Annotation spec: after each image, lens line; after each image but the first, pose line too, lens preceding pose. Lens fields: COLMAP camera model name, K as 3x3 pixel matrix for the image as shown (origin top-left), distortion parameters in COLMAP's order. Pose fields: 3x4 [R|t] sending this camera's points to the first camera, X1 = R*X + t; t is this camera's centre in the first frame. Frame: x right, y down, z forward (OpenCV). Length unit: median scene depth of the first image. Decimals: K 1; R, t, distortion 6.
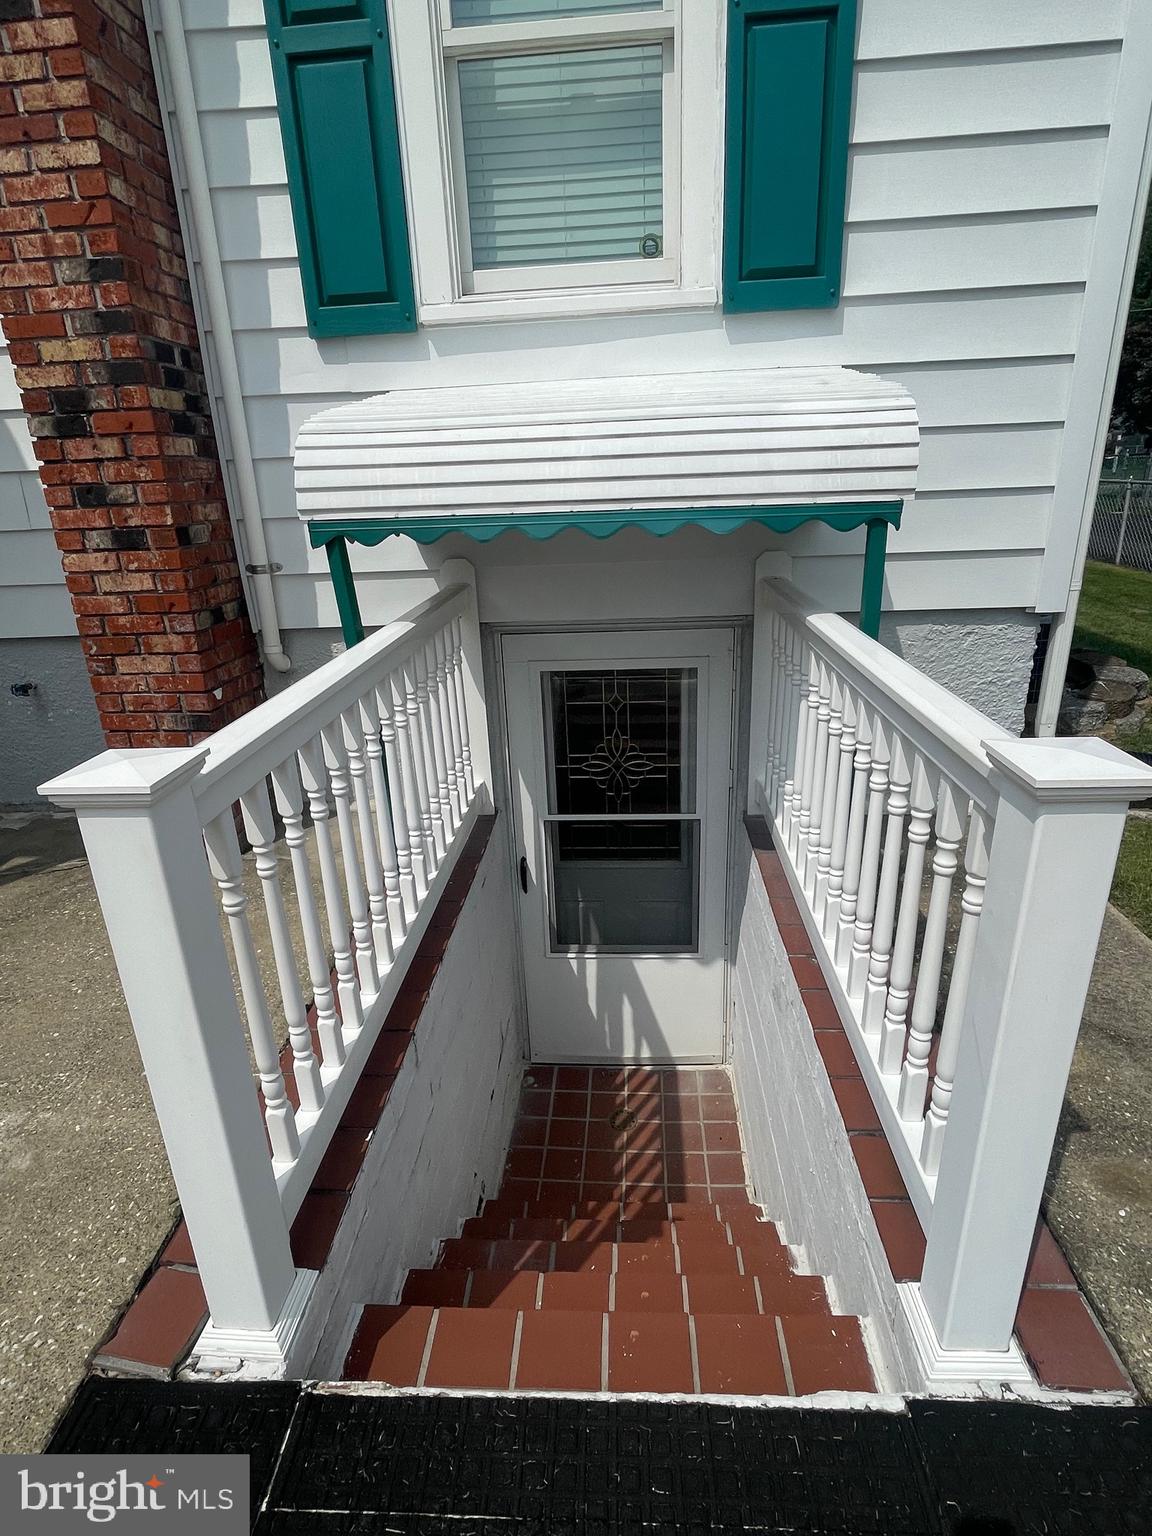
lens RADIAL K [[811.0, 0, 576.0], [0, 811.0, 768.0], [0, 0, 1]] dist [0.001046, 0.000410]
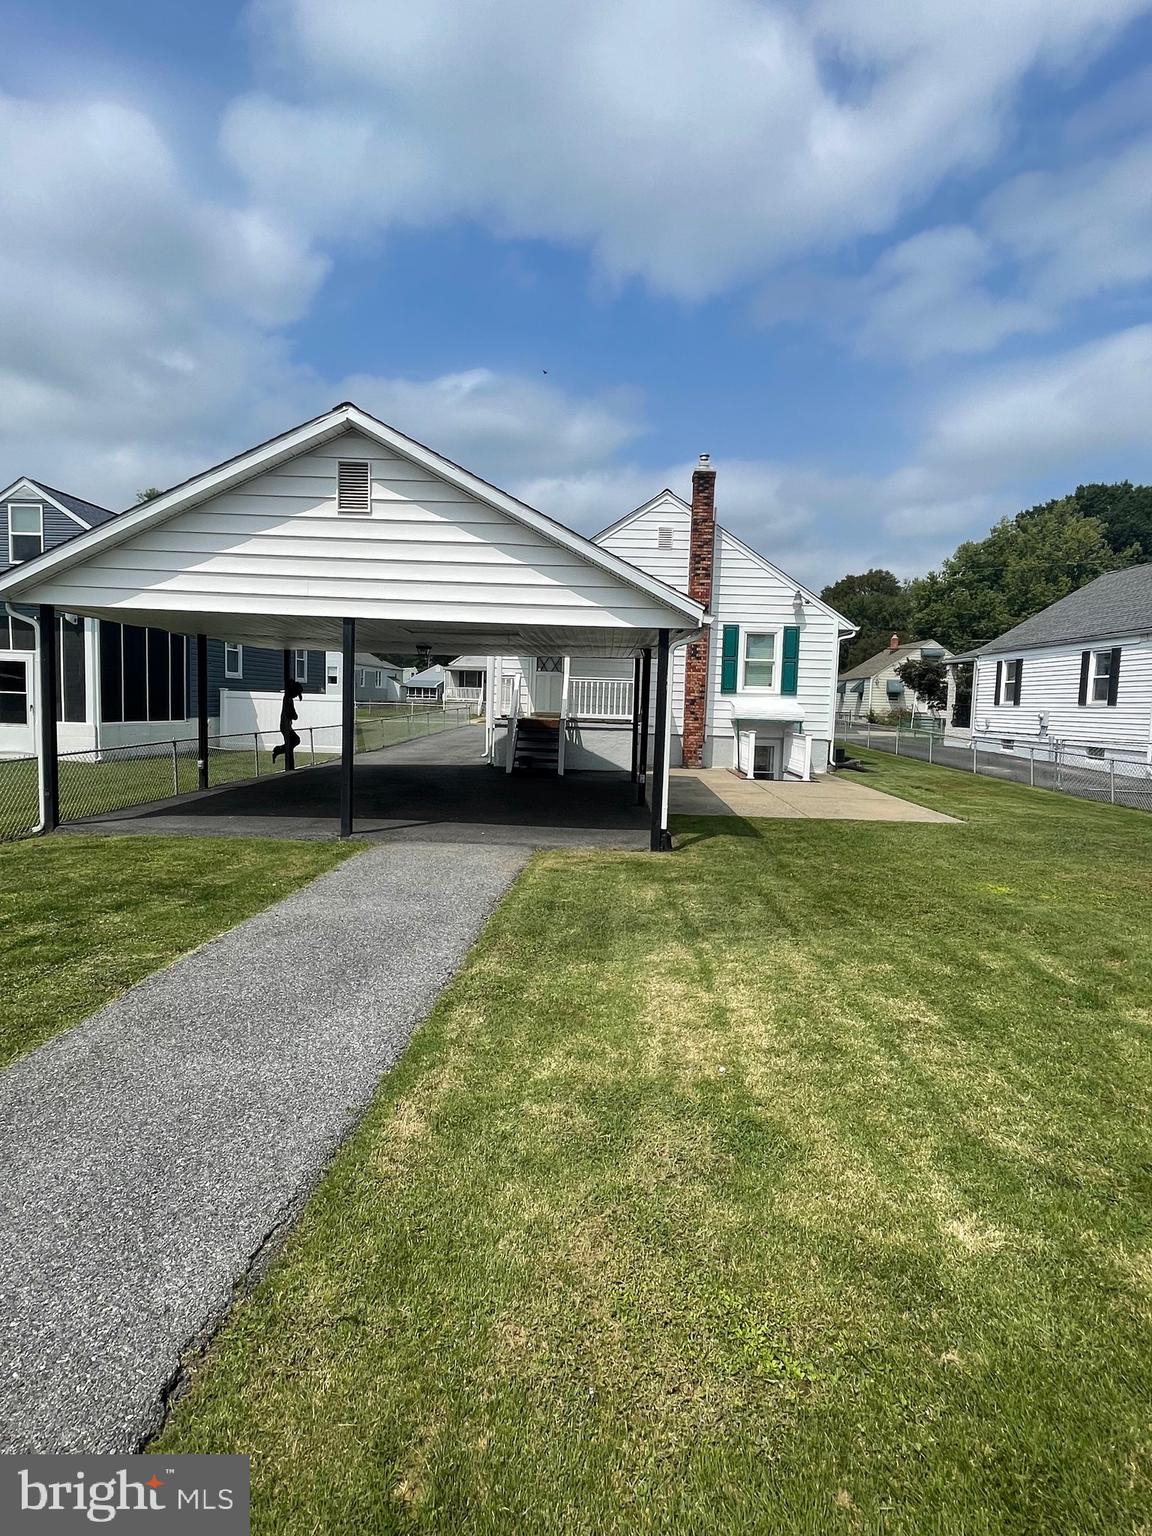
lens RADIAL K [[811.0, 0, 576.0], [0, 811.0, 768.0], [0, 0, 1]] dist [0.001046, 0.000410]
pose [[0.998005, 0.062104, 0.011342, -1.642772], [-0.056876, 0.962458, -0.265403, 2.047109], [-0.027399, 0.264229, 0.964071, -5.622618]]
